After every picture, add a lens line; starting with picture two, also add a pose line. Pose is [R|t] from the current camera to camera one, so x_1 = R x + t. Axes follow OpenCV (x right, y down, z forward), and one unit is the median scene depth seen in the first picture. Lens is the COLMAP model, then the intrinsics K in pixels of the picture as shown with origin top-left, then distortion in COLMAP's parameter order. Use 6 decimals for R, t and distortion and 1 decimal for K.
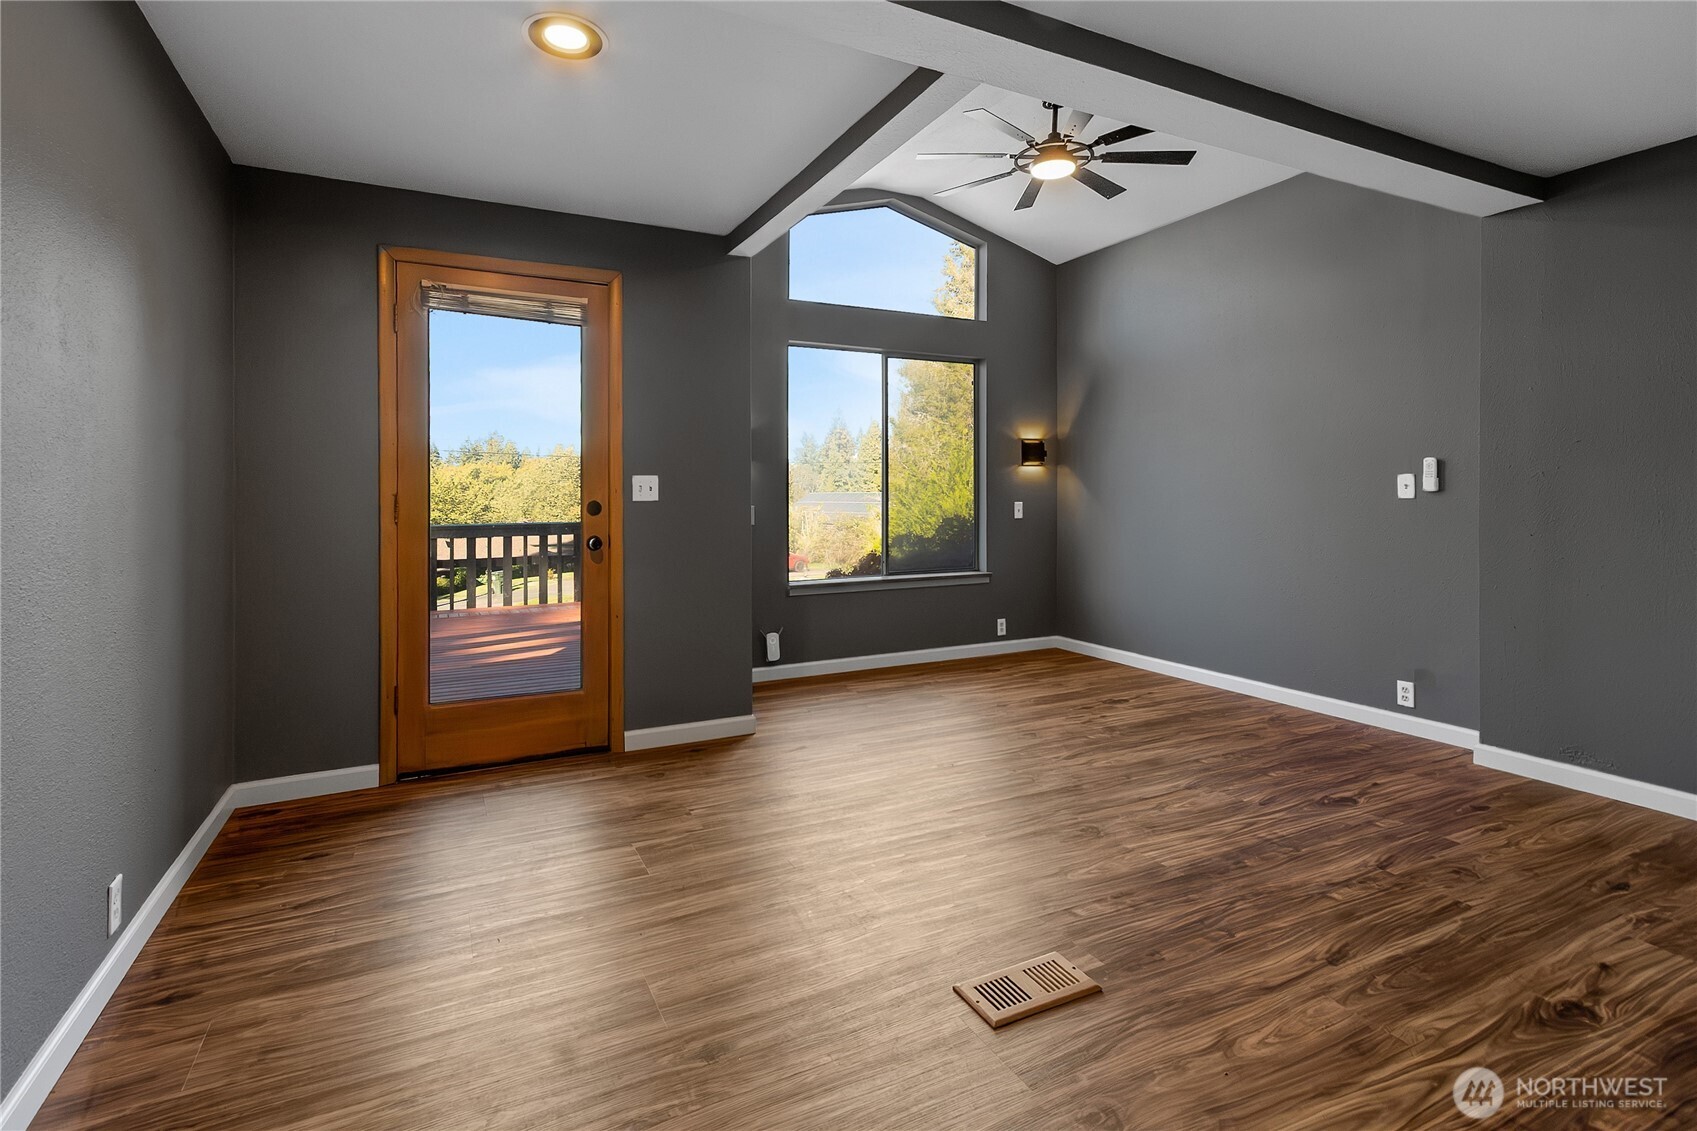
lens RADIAL K [[786.8, 0, 830.7], [0, 786.8, 493.3], [0, 0, 1]] dist [0.003291, -0.000223]
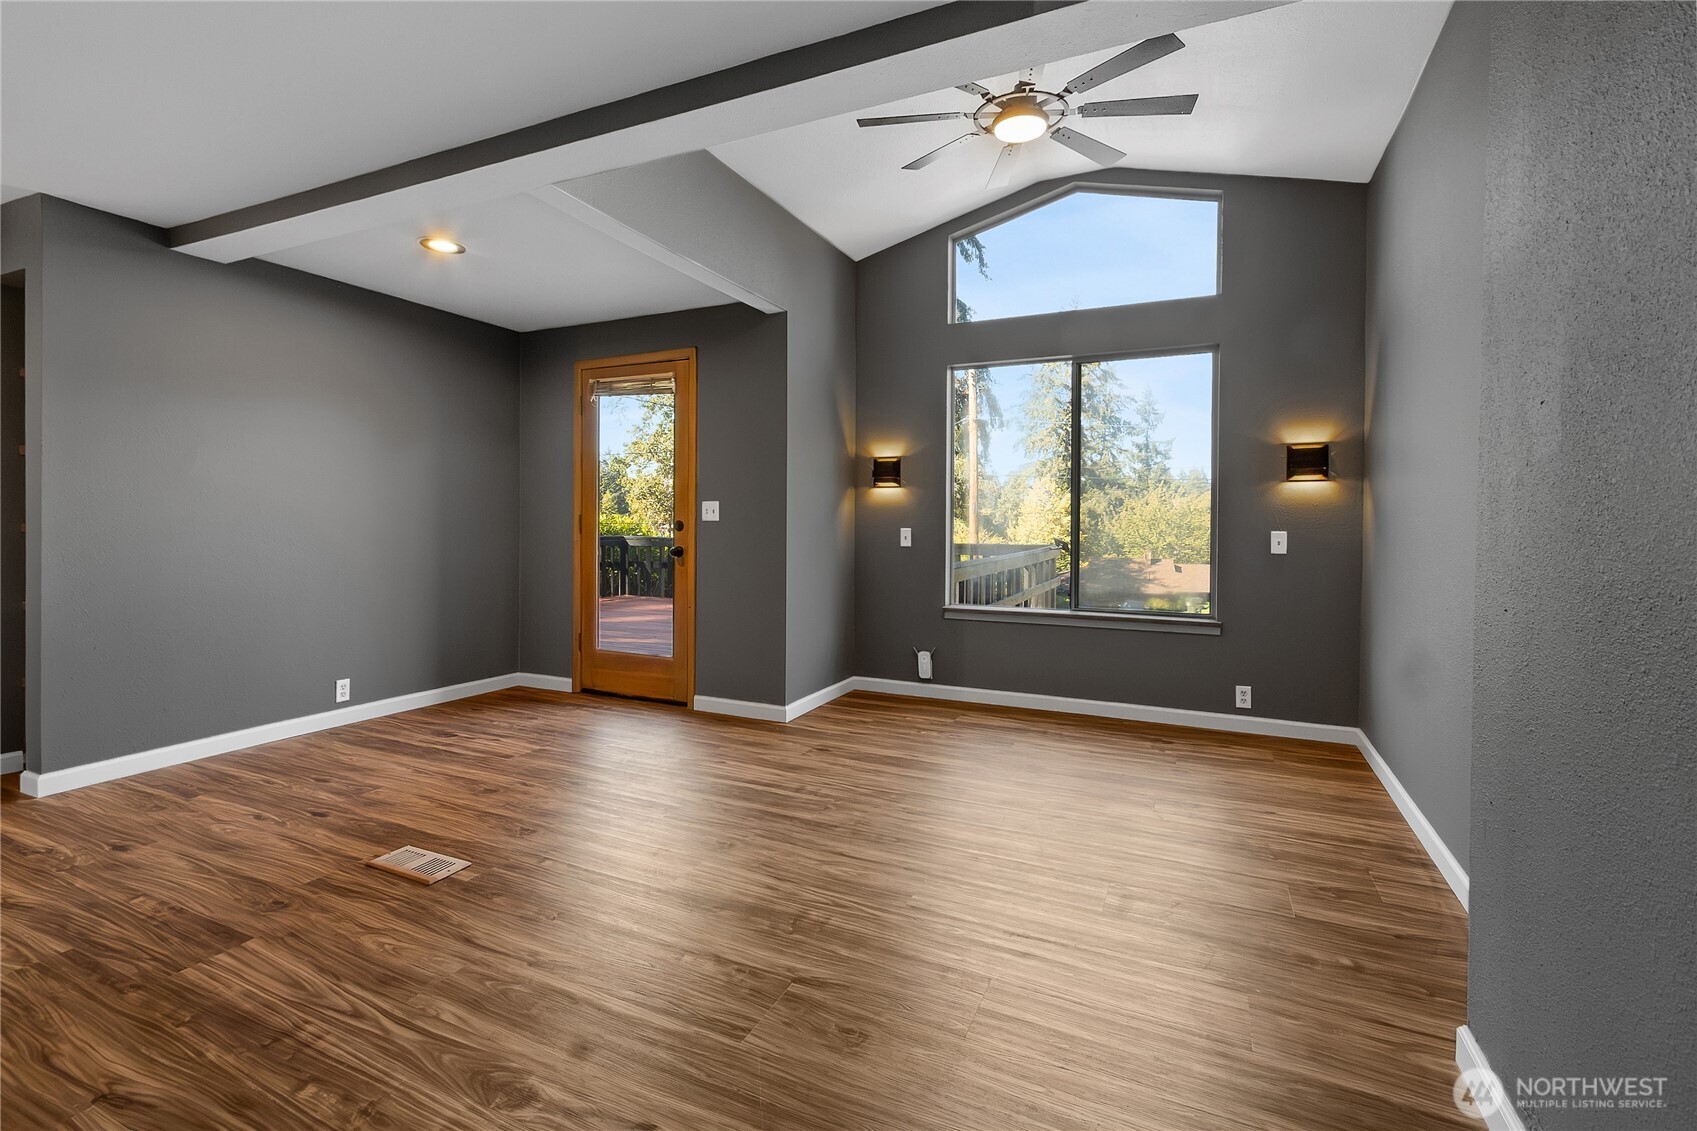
lens RADIAL K [[786.8, 0, 826.4], [0, 786.8, 524.1], [0, 0, 1]] dist [0.003291, -0.000223]
pose [[0.615825, 0.012266, -0.787787, 0.915327], [-0.007656, 0.999925, 0.009584, 0.001169], [0.787846, 0.000129, 0.615873, 0.360702]]
